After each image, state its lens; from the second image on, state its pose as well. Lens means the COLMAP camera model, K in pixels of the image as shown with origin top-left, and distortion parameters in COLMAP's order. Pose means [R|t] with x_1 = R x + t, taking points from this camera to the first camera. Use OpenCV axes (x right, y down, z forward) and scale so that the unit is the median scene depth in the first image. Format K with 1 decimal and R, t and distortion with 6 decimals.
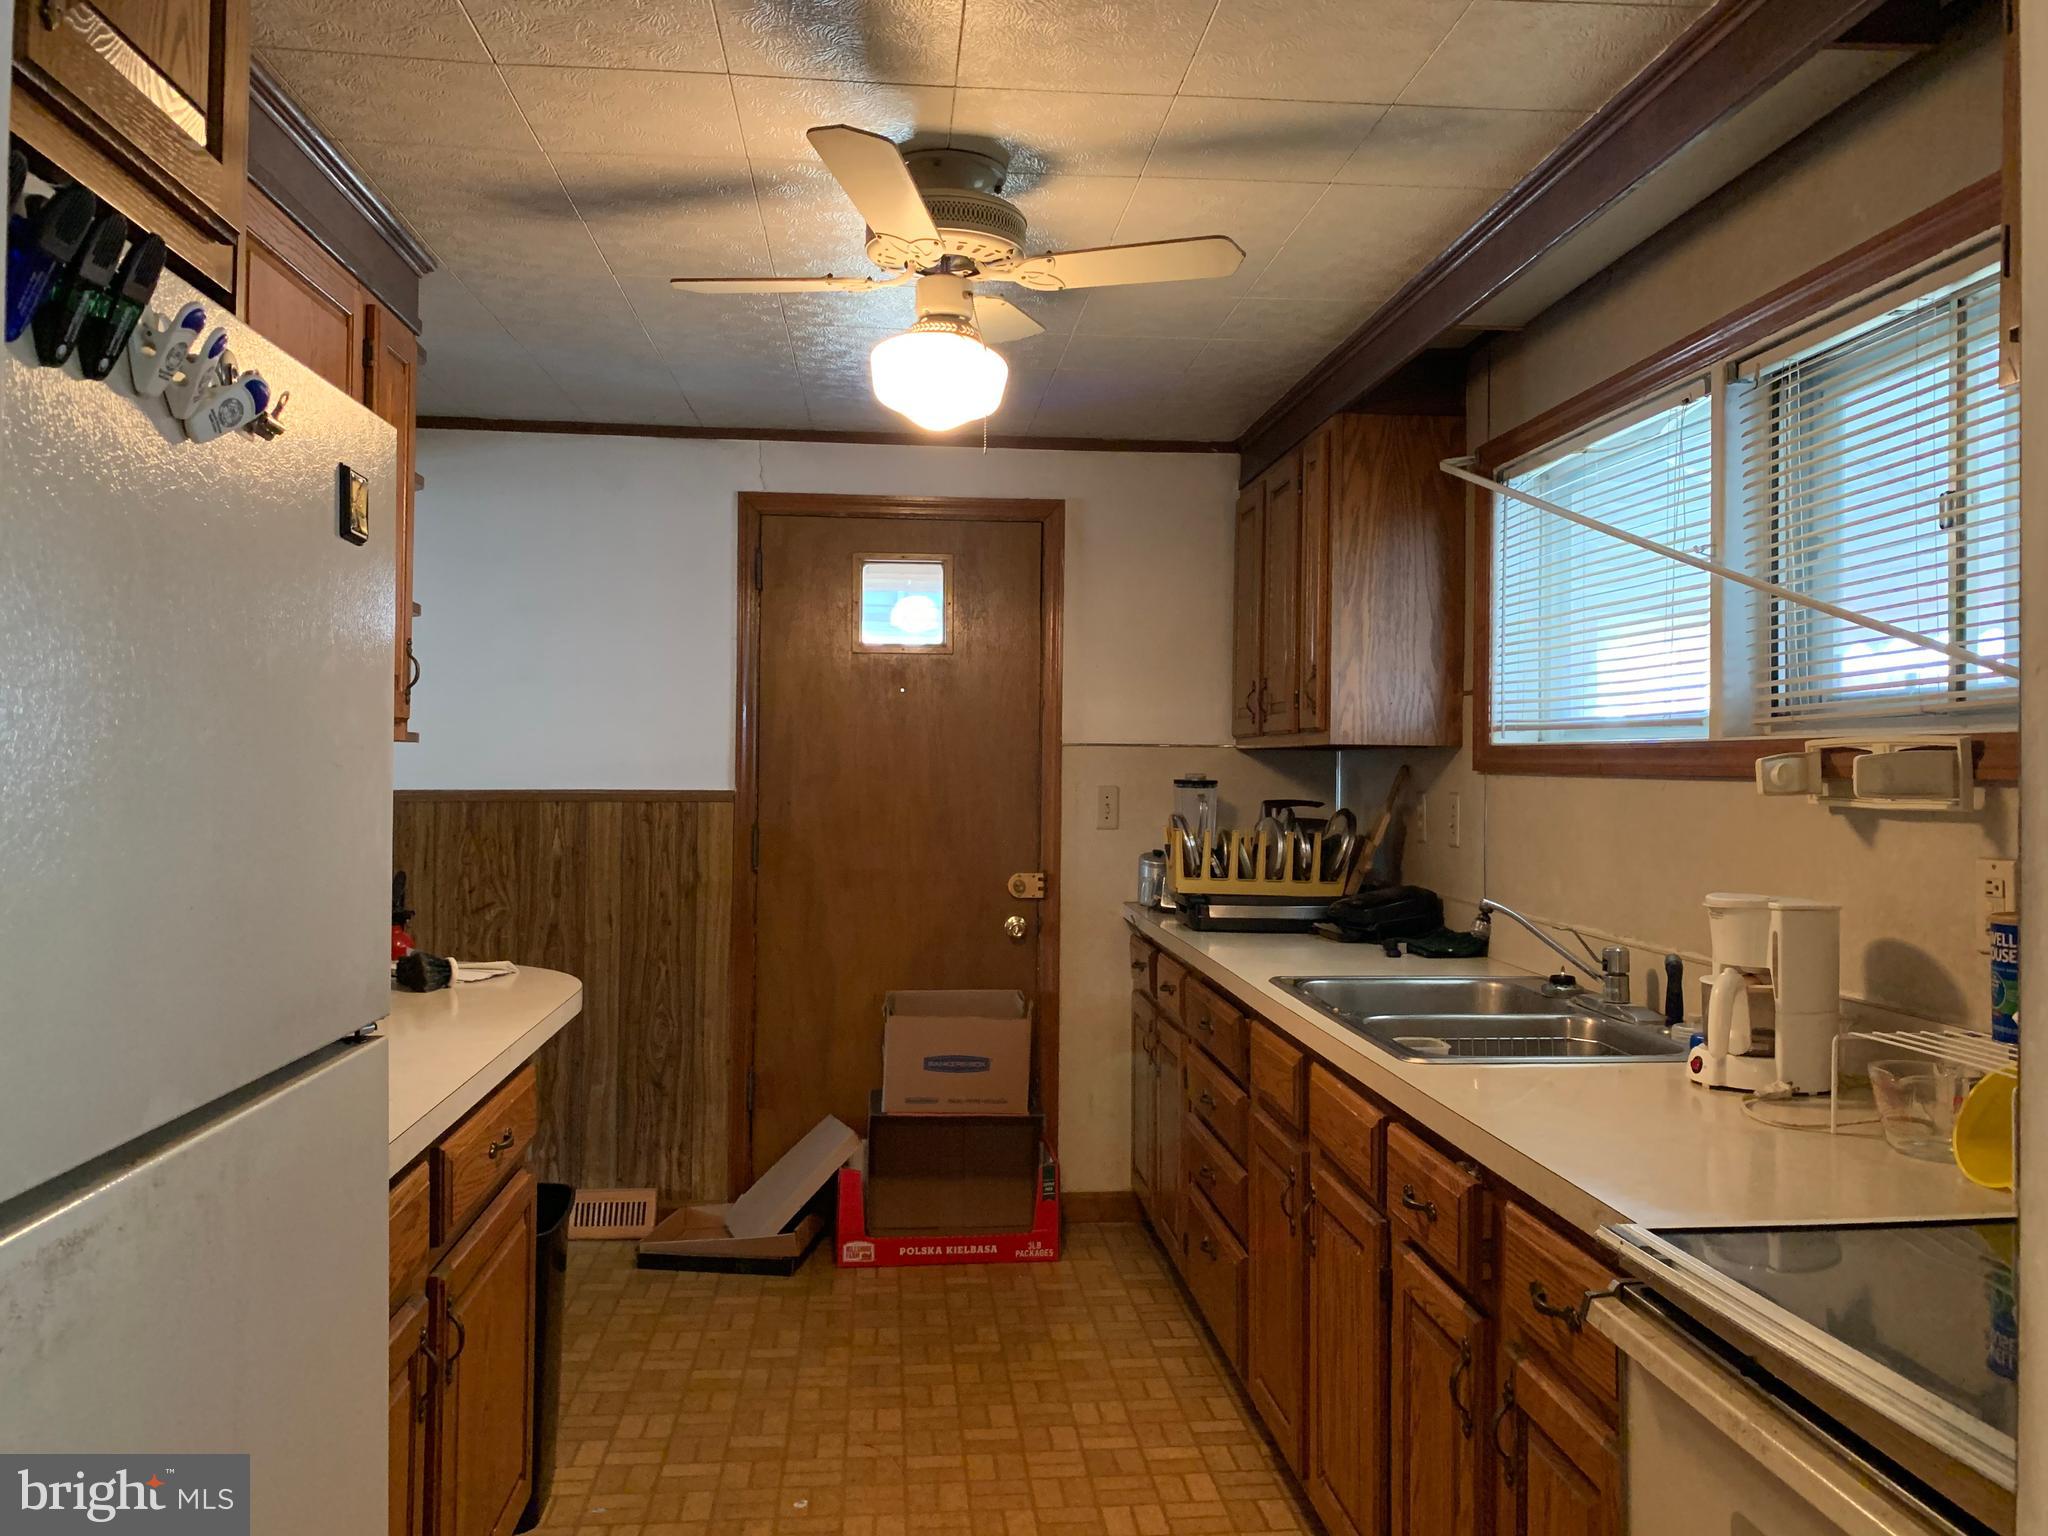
lens RADIAL K [[1577.7, 0, 1024.0], [0, 1577.7, 768.0], [0, 0, 1]] dist [-0.005747, -0.007112]
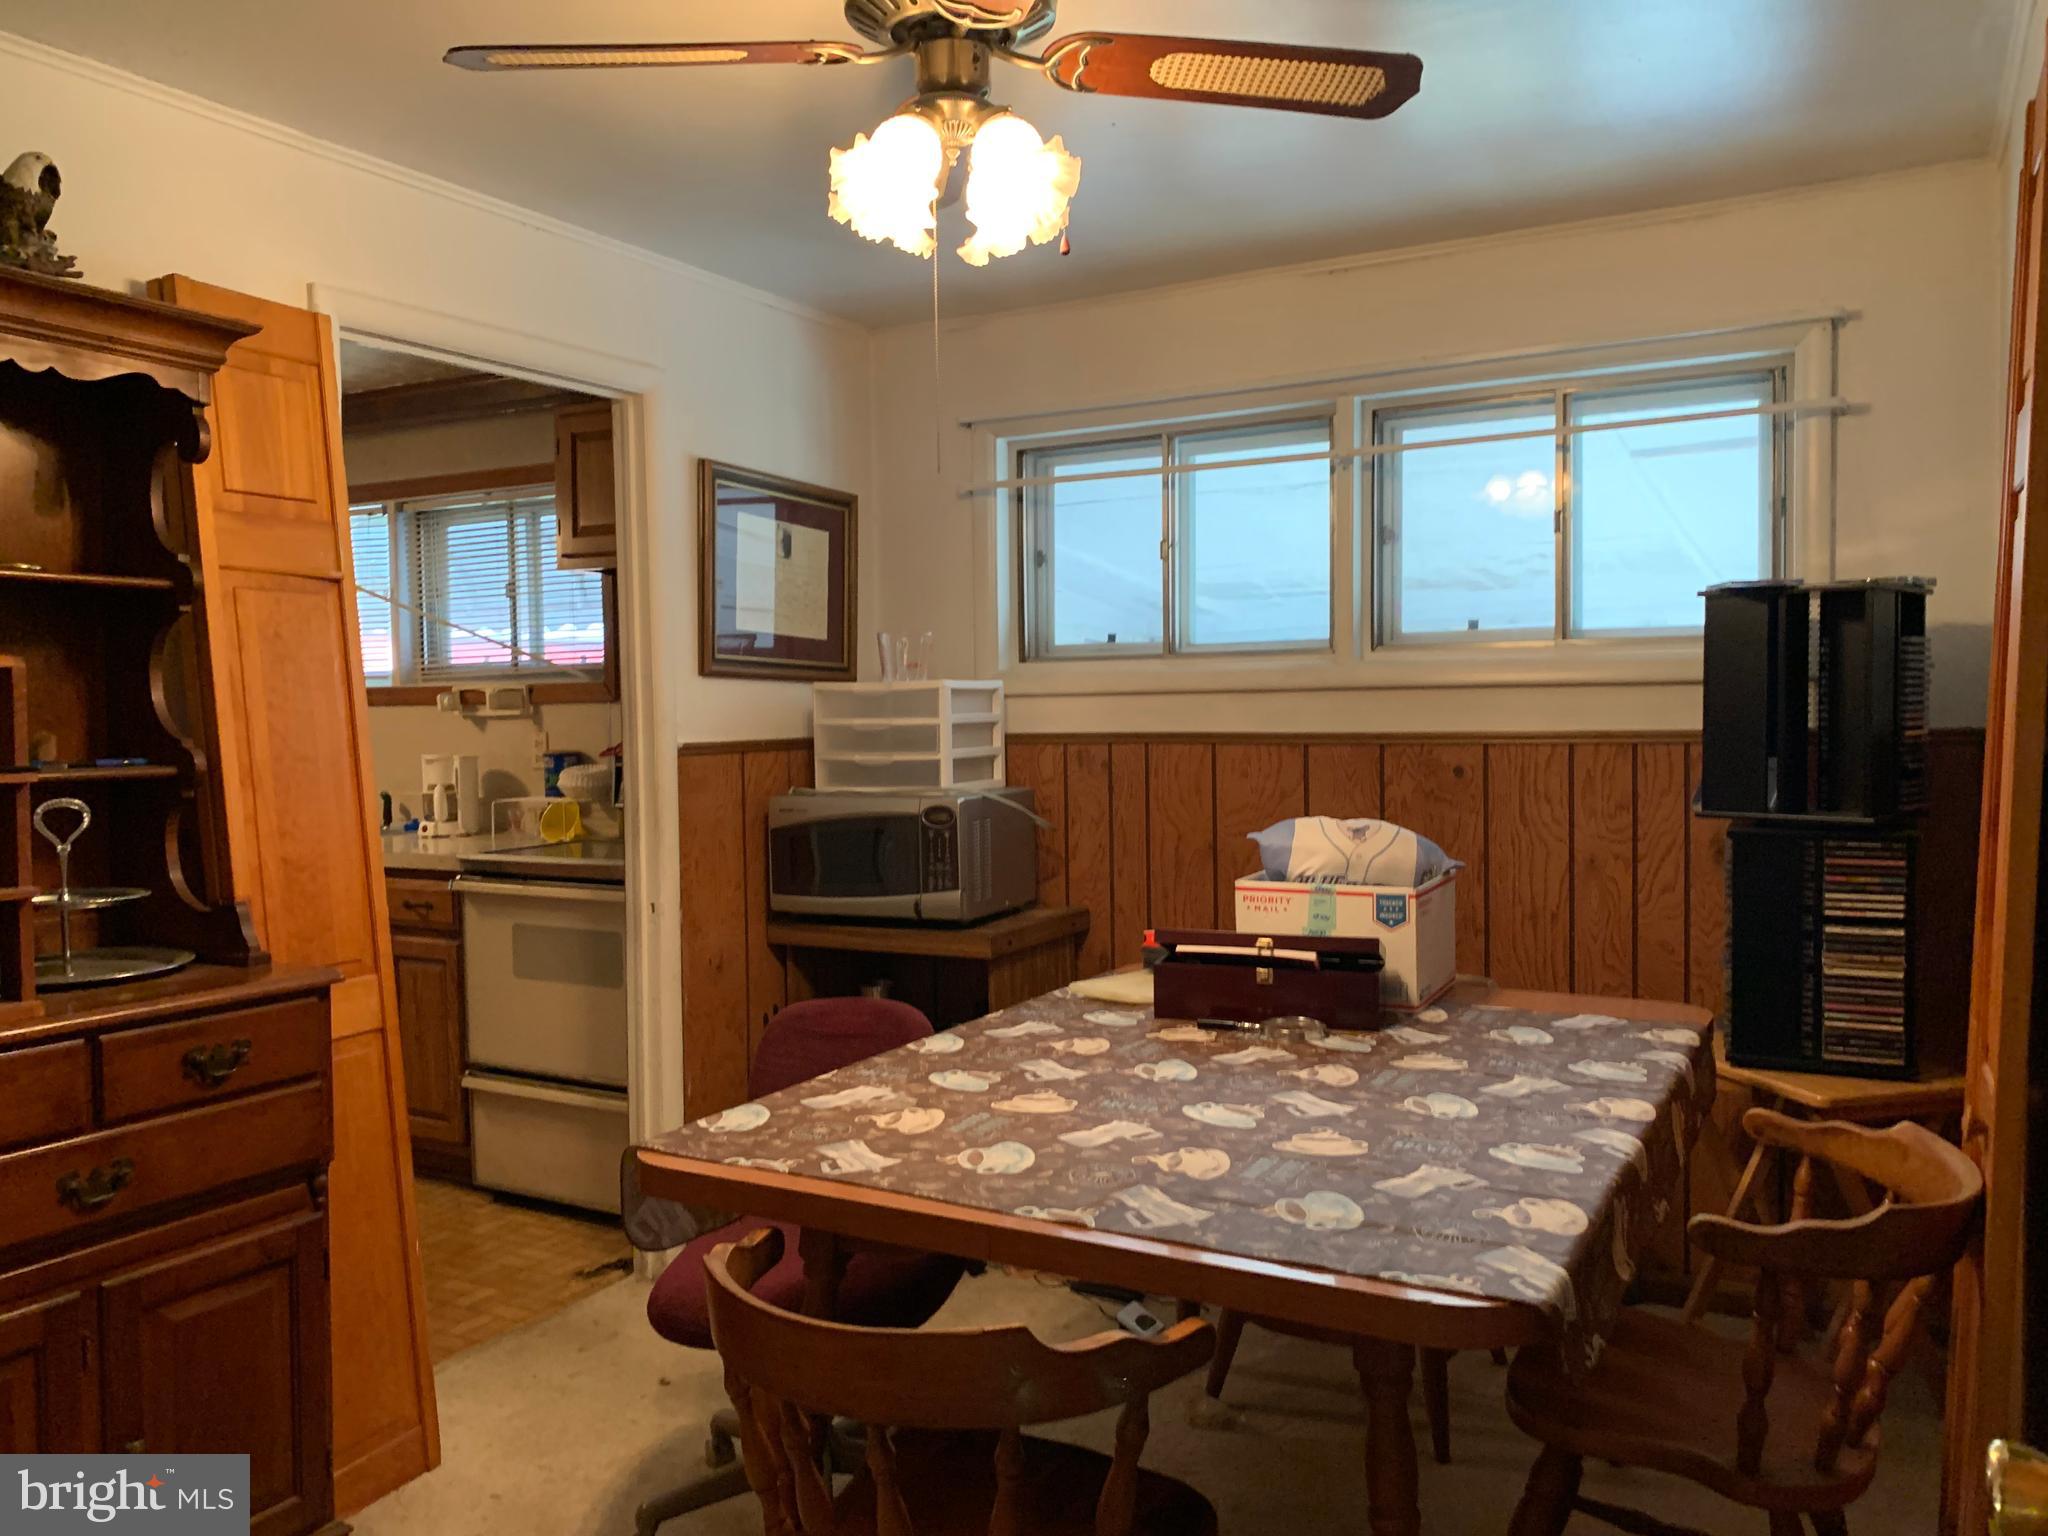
lens RADIAL K [[1577.7, 0, 1024.0], [0, 1577.7, 768.0], [0, 0, 1]] dist [-0.005747, -0.007112]
pose [[0.587054, -0.043122, 0.808398, -0.871803], [0.015847, 0.999001, 0.041781, 0.017350], [-0.809392, -0.011717, 0.587151, -1.006974]]
